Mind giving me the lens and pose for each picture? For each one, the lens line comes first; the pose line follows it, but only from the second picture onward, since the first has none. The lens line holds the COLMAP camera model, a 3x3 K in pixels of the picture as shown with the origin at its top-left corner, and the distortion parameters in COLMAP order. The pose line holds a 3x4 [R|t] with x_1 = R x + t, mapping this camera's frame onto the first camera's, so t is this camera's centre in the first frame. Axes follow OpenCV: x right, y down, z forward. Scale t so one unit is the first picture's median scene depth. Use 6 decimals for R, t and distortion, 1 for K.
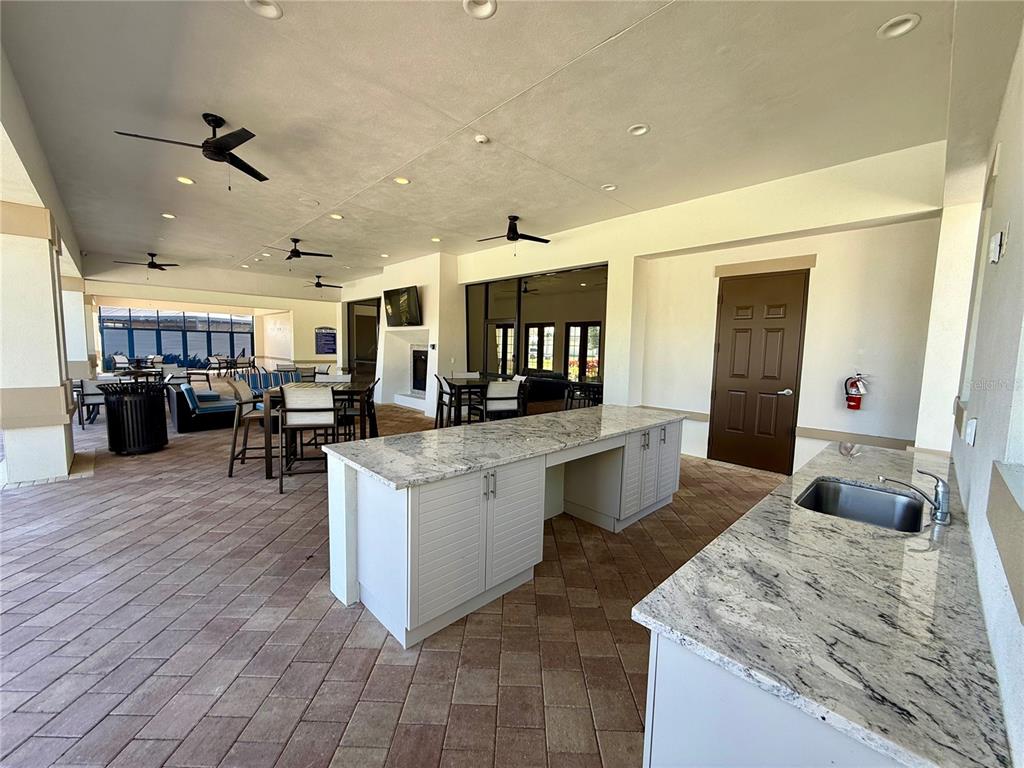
lens RADIAL K [[408.3, 0, 508.7], [0, 408.3, 384.3], [0, 0, 1]] dist [-0.000401, -0.000086]
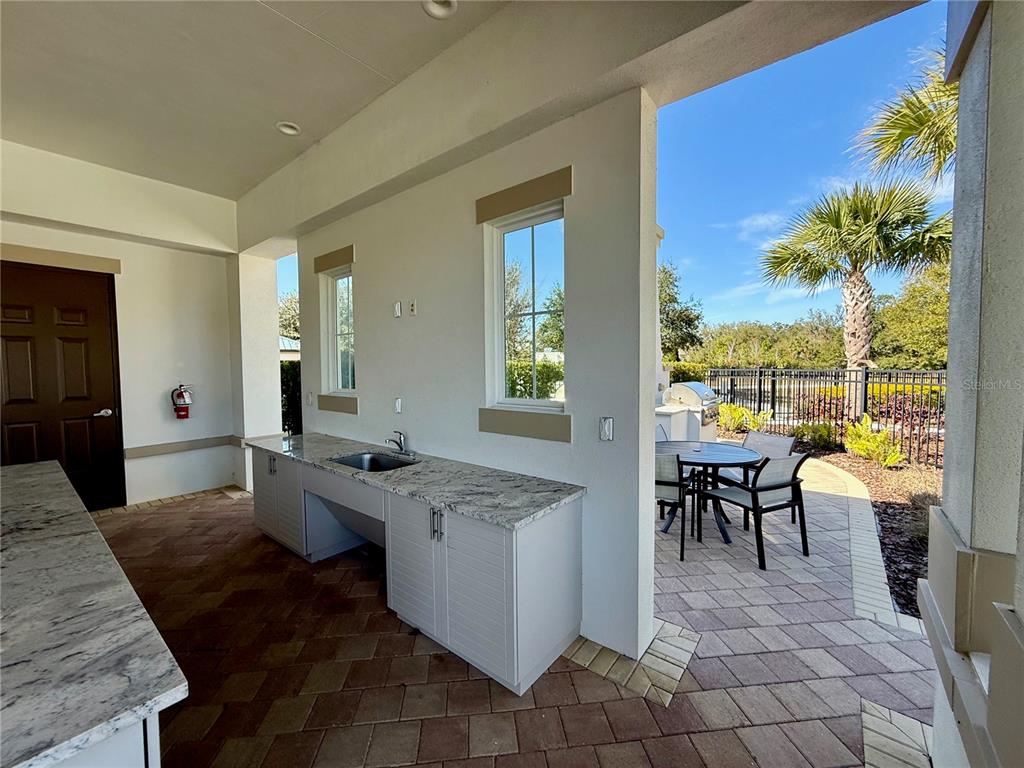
lens RADIAL K [[408.3, 0, 508.7], [0, 408.3, 384.3], [0, 0, 1]] dist [-0.000401, -0.000086]
pose [[-0.125523, -0.068140, 0.989748, -0.301238], [0.095000, 0.992229, 0.080358, -0.031578], [-0.987532, 0.104113, -0.118074, 0.278363]]
